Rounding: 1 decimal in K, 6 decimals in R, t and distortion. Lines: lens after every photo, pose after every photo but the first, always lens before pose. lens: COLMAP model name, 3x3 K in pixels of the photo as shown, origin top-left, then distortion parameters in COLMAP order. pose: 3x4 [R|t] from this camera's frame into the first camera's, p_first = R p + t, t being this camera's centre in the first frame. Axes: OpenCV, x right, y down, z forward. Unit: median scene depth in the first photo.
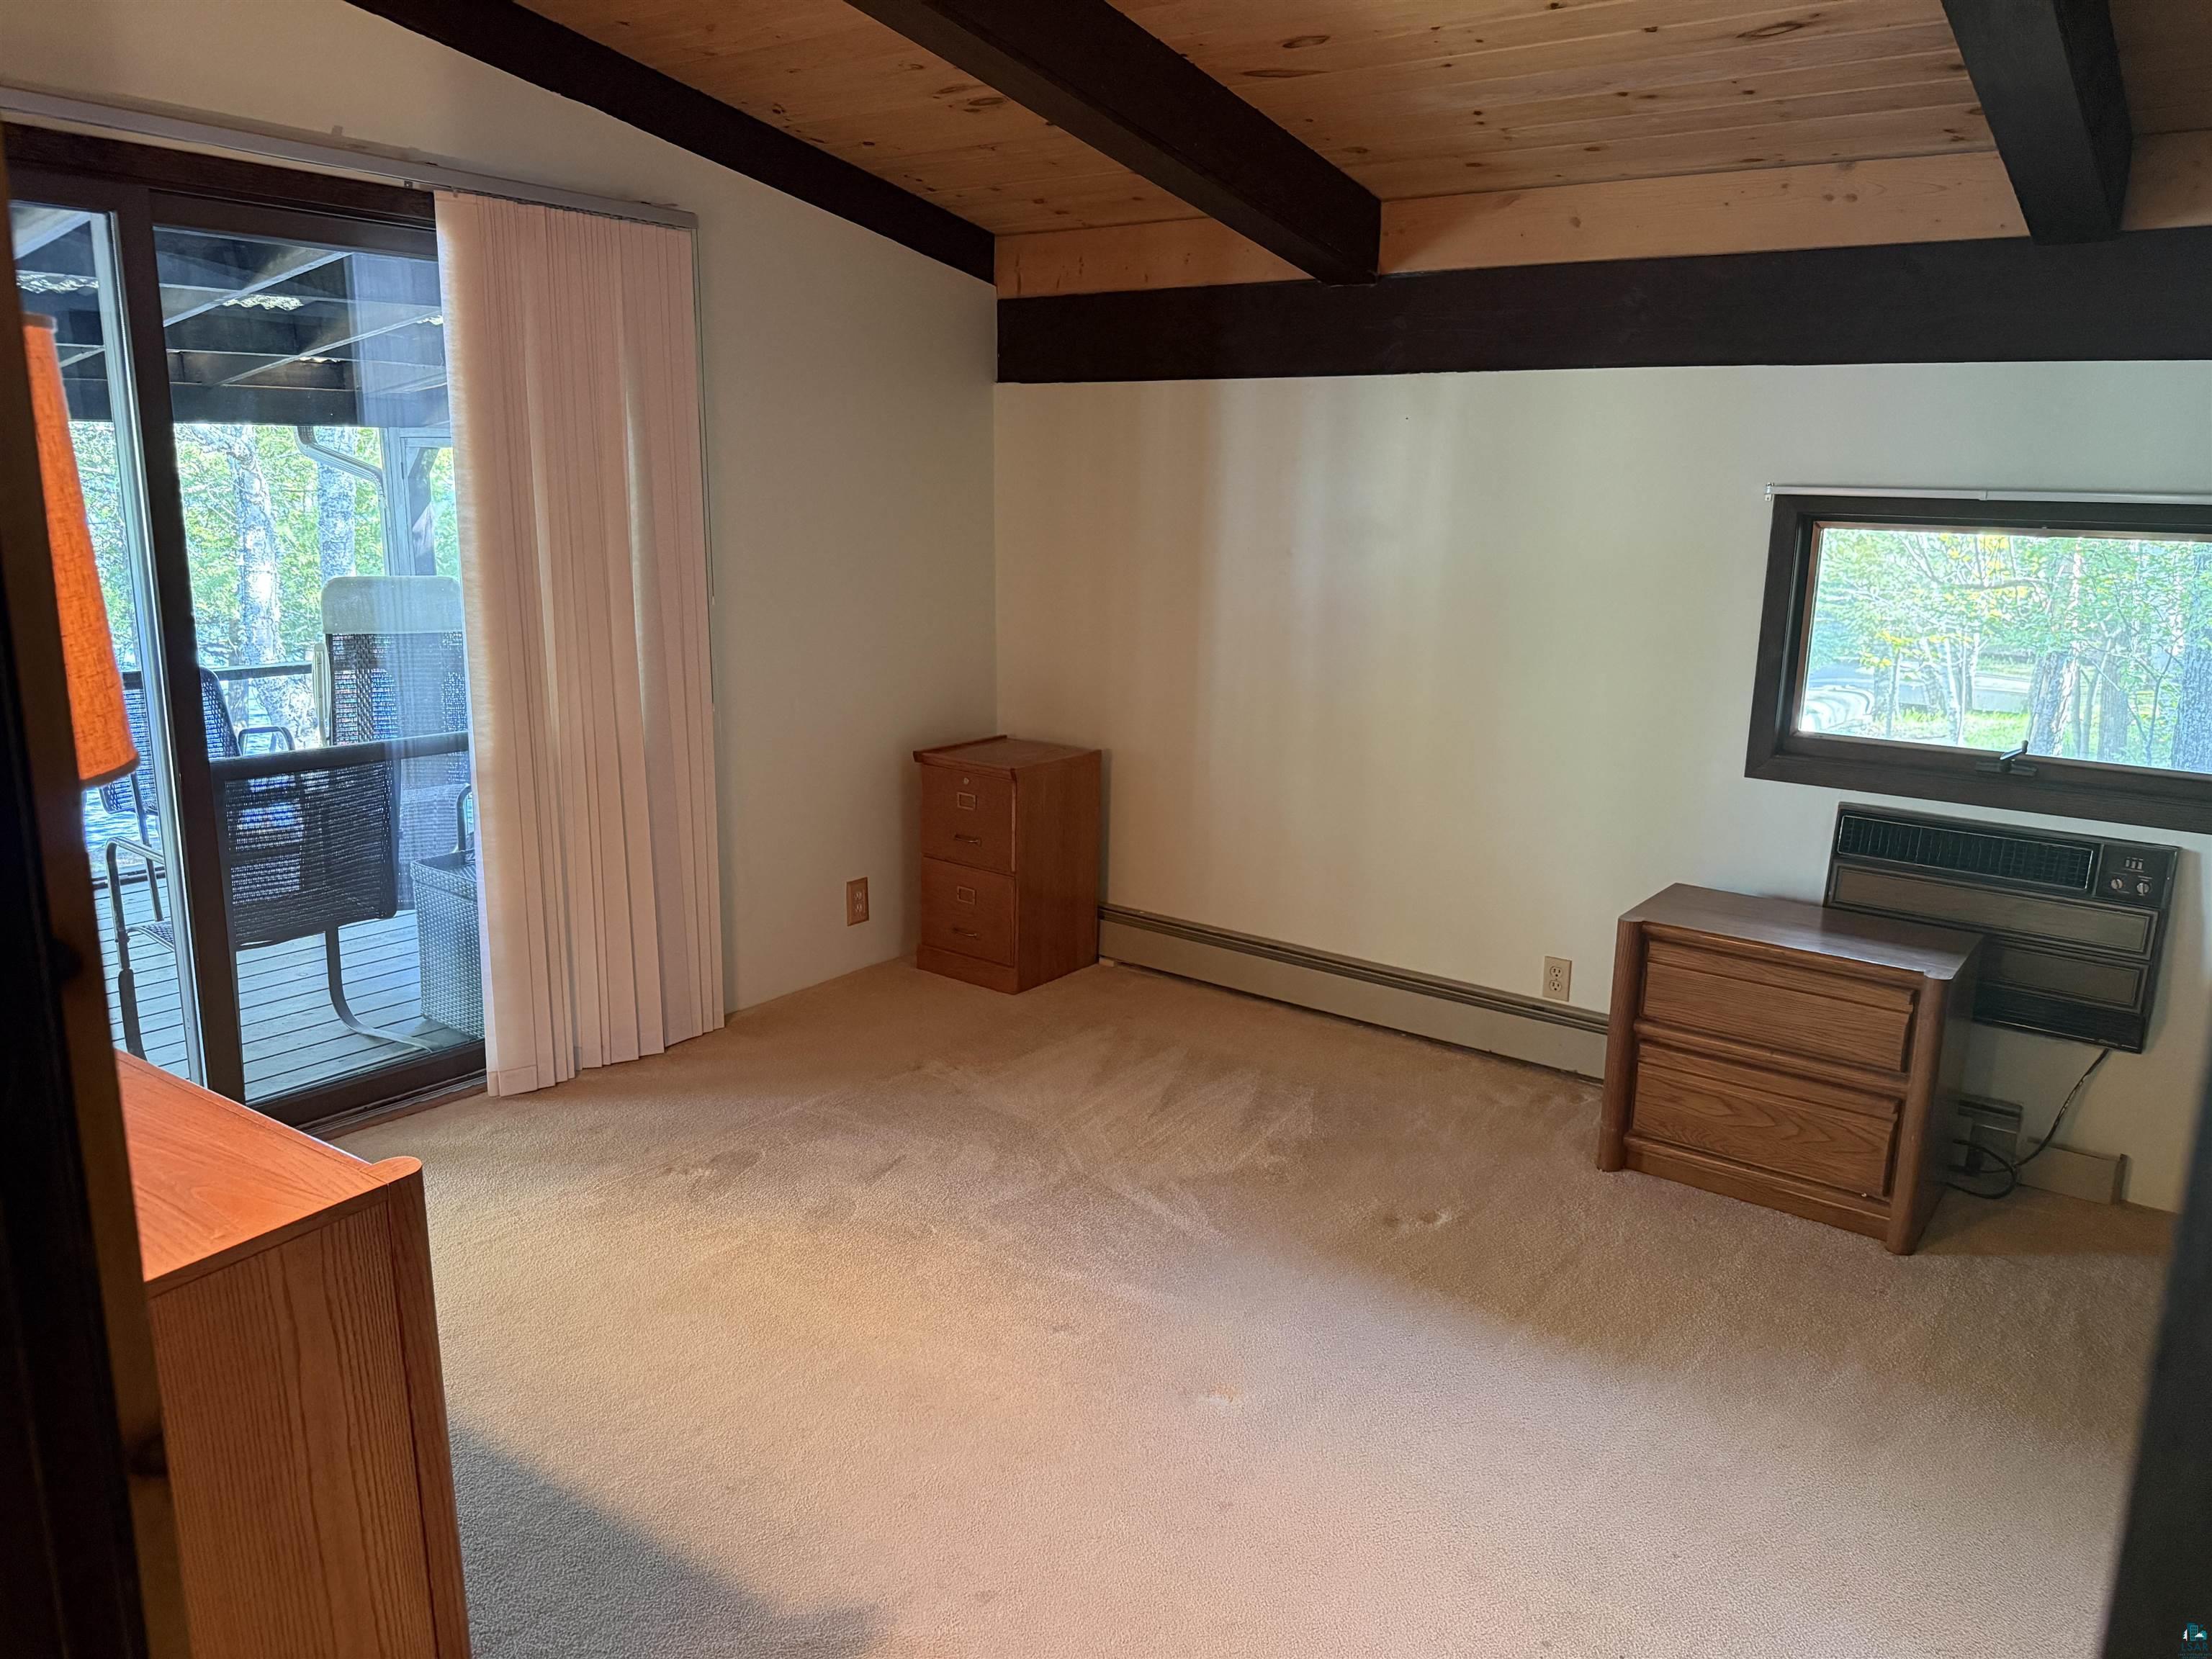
lens RADIAL K [[1561.0, 0, 1106.0], [0, 1561.0, 829.5], [0, 0, 1]] dist [0.069826, -0.116430]
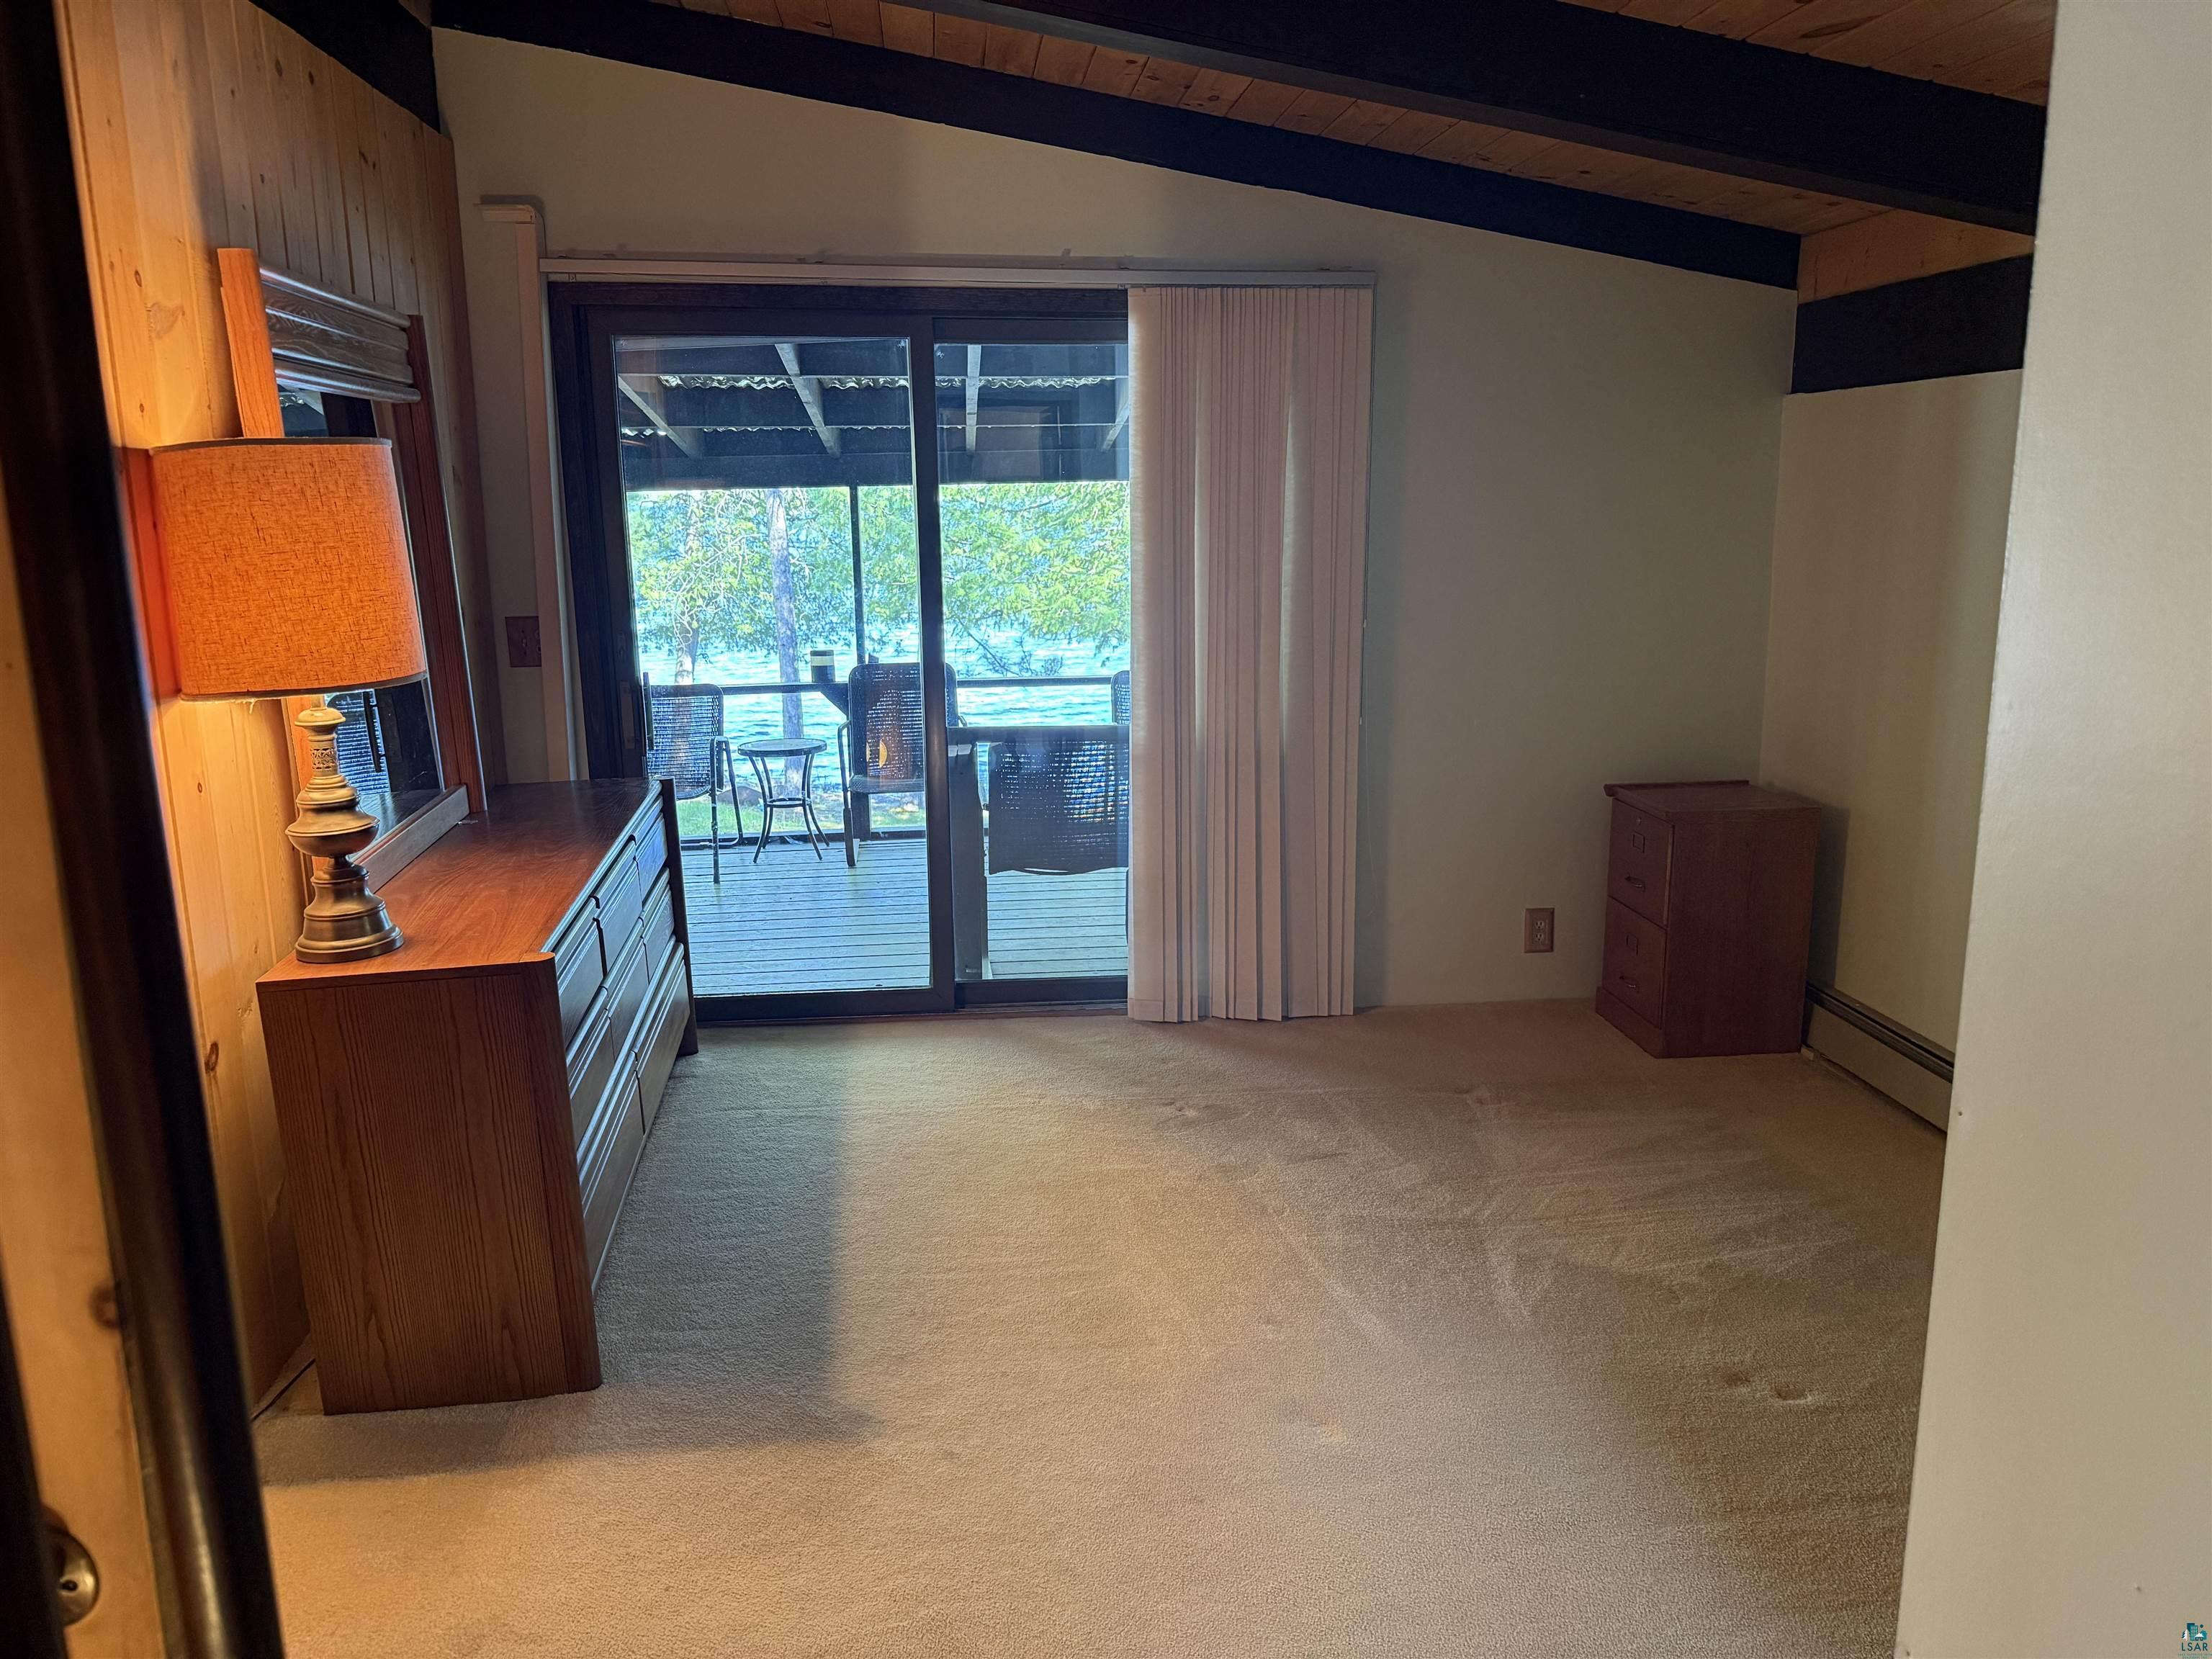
lens RADIAL K [[1545.1, 0, 1097.6], [0, 1545.1, 833.2], [0, 0, 1]] dist [0.141098, -0.220721]
pose [[0.675172, 0.131098, -0.725918, 0.452081], [-0.142607, 0.988714, 0.045920, -0.026065], [0.723745, 0.072517, 0.686247, 0.134444]]
